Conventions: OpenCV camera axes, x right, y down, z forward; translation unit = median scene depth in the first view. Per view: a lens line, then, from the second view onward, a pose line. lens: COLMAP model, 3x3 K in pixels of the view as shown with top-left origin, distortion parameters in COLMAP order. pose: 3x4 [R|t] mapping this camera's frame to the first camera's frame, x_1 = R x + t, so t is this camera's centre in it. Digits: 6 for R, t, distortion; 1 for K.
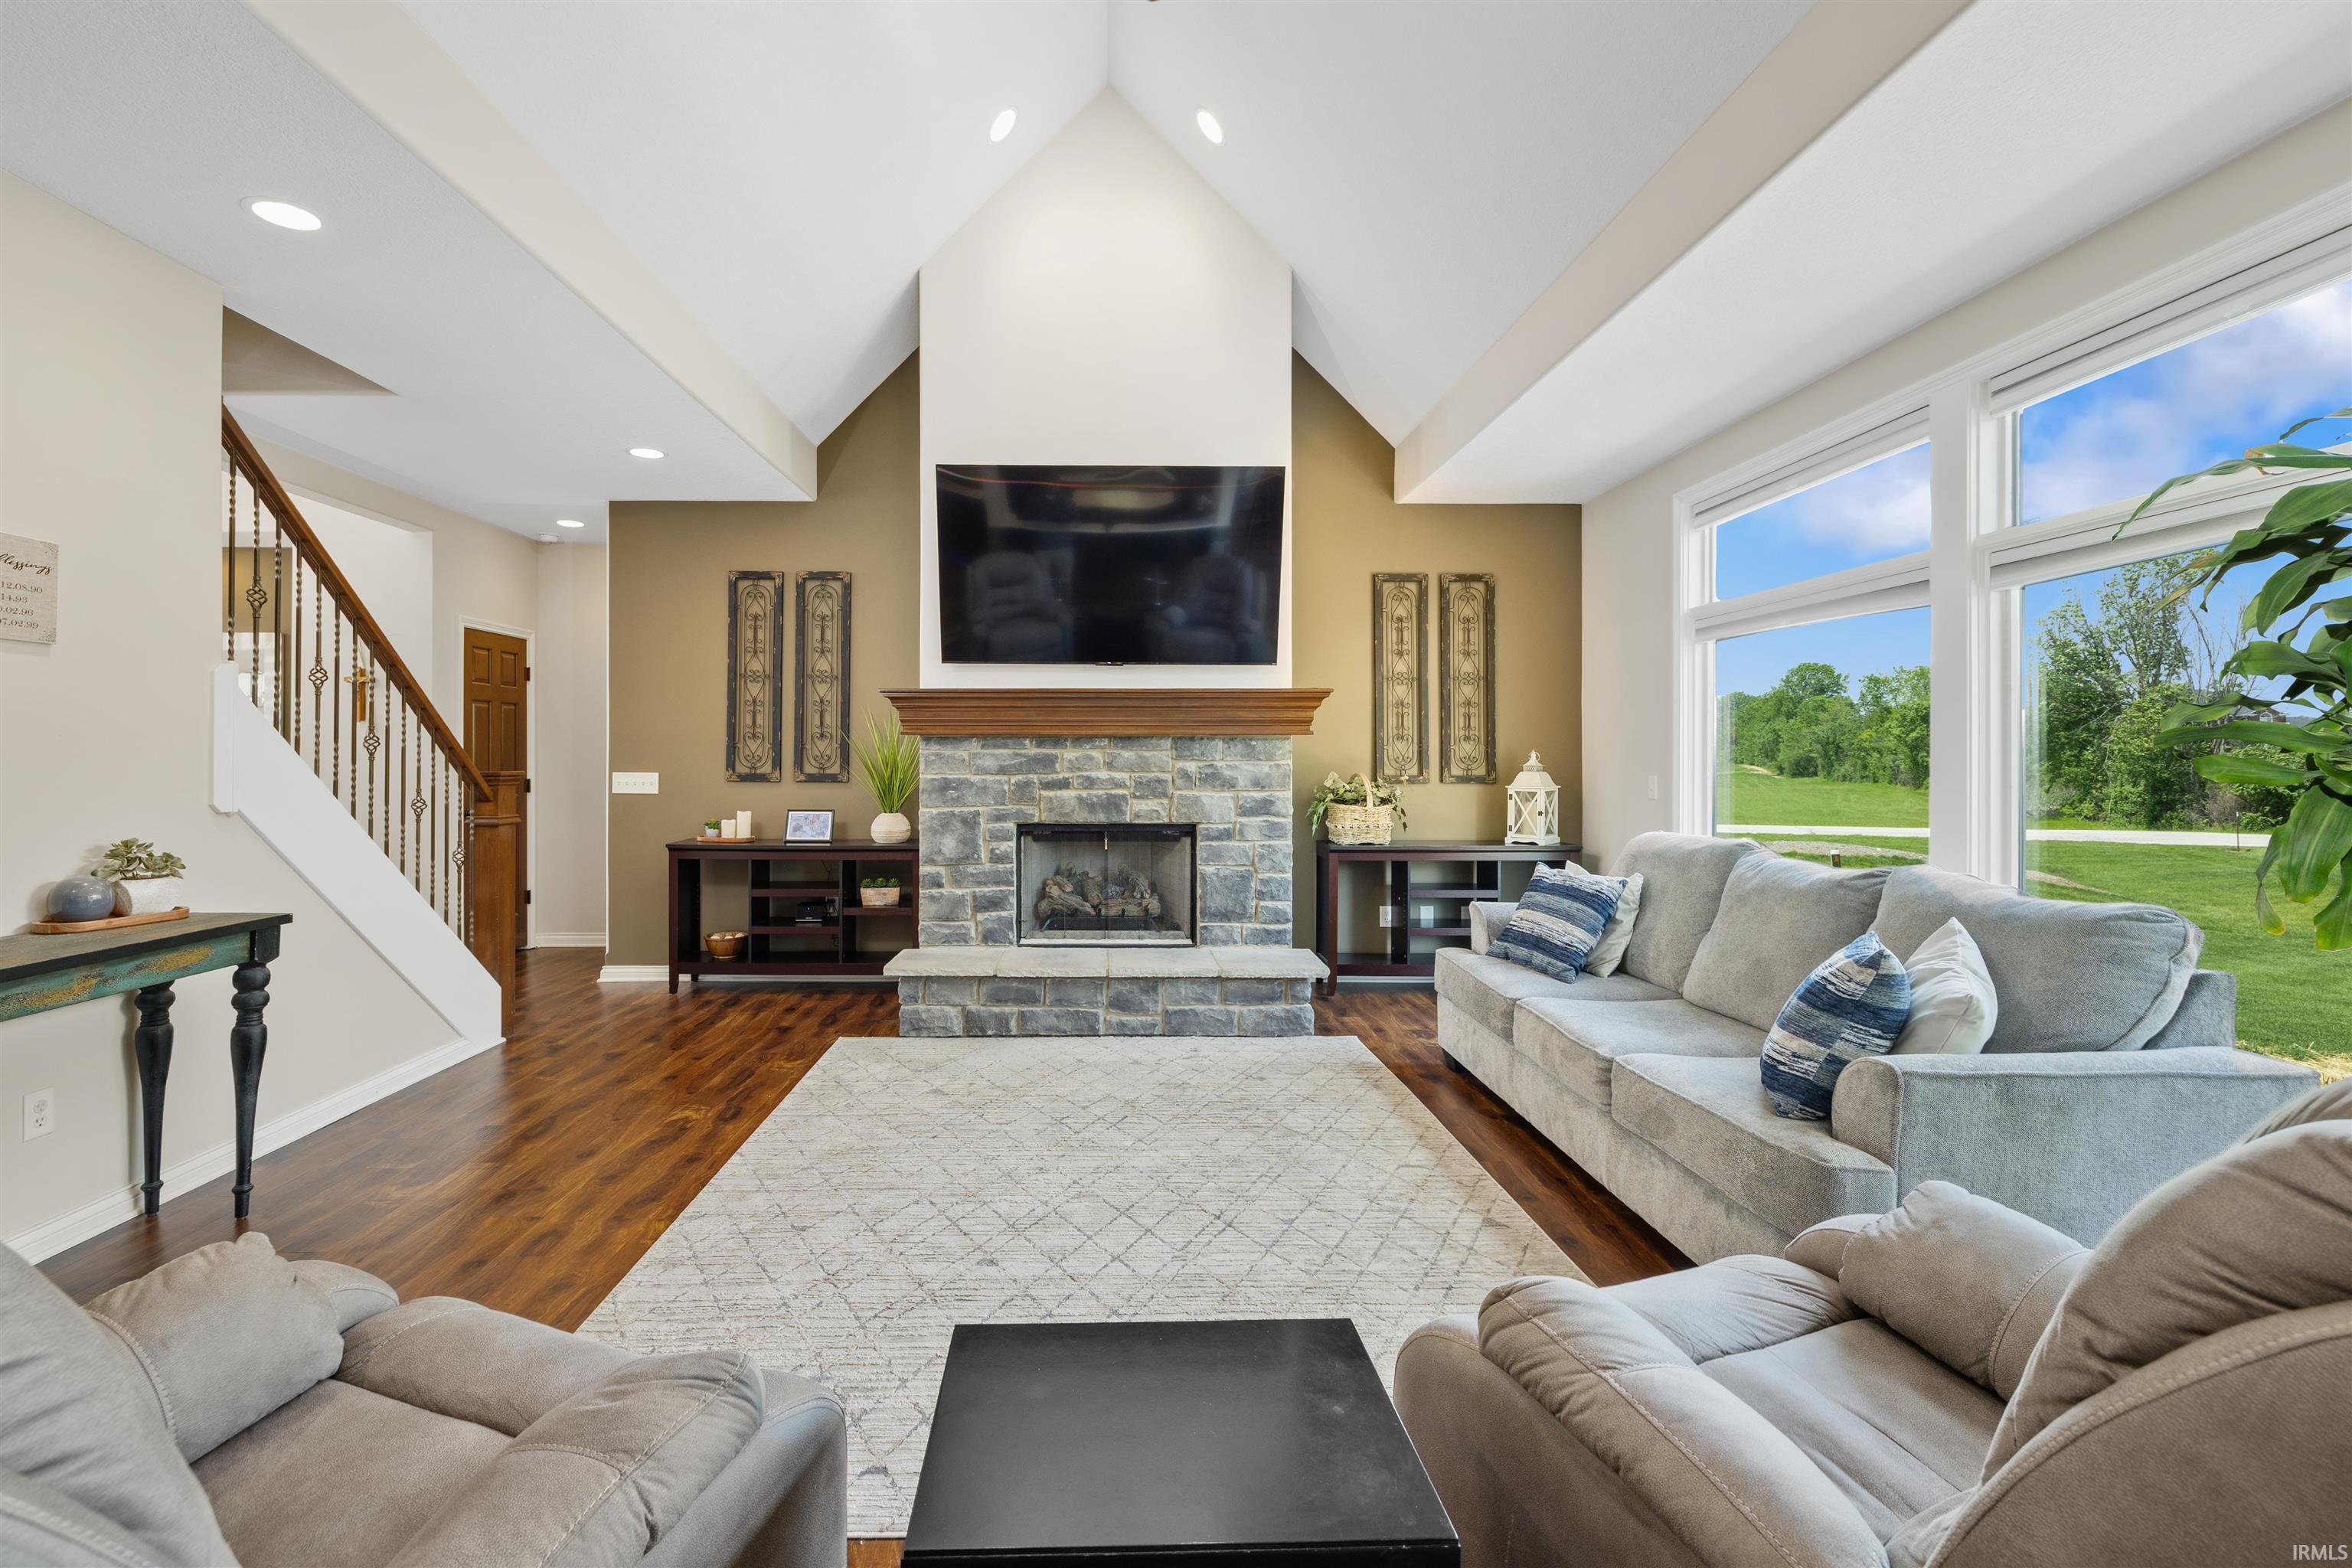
lens RADIAL K [[987.1, 0, 1171.9], [0, 987.1, 768.6], [0, 0, 1]] dist [-0.000271, 0.000220]
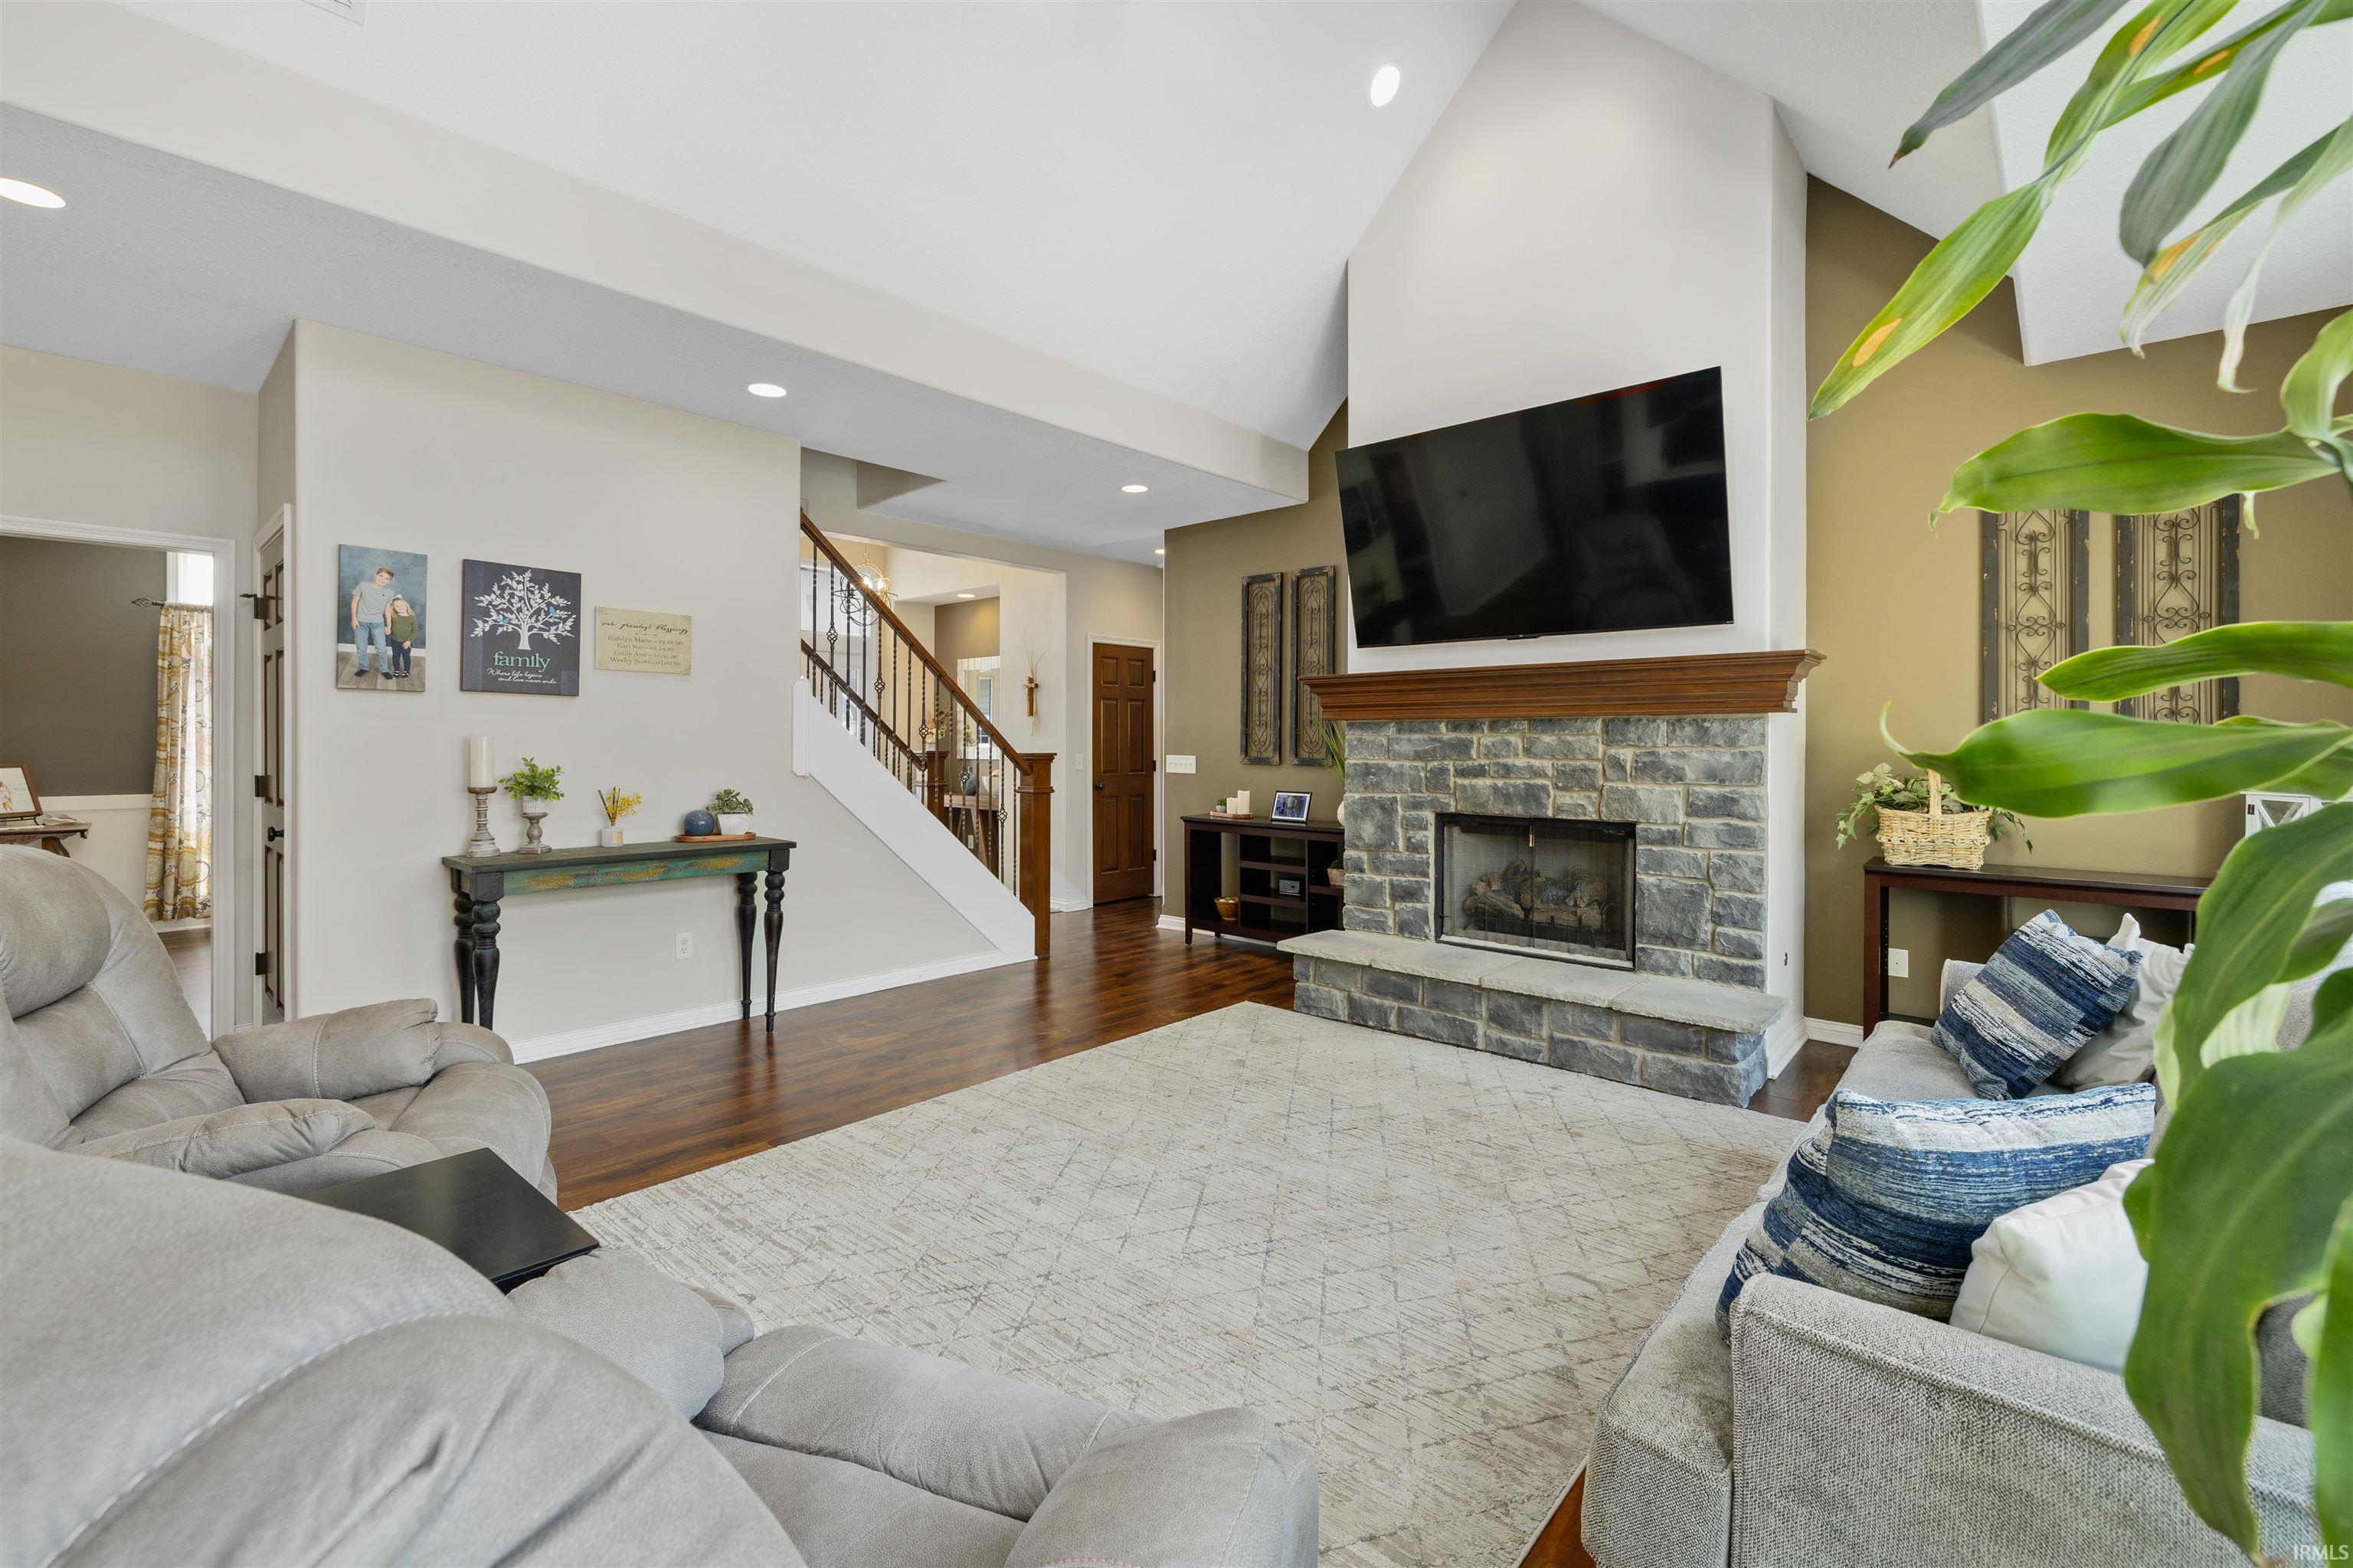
lens RADIAL K [[987.6, 0, 1172.4], [0, 987.6, 768.6], [0, 0, 1]] dist [-0.000271, 0.000220]
pose [[0.742540, 0.018107, -0.669556, 0.292145], [-0.009977, 0.999823, 0.015974, 0.001101], [0.669727, -0.005181, 0.742589, 0.129586]]
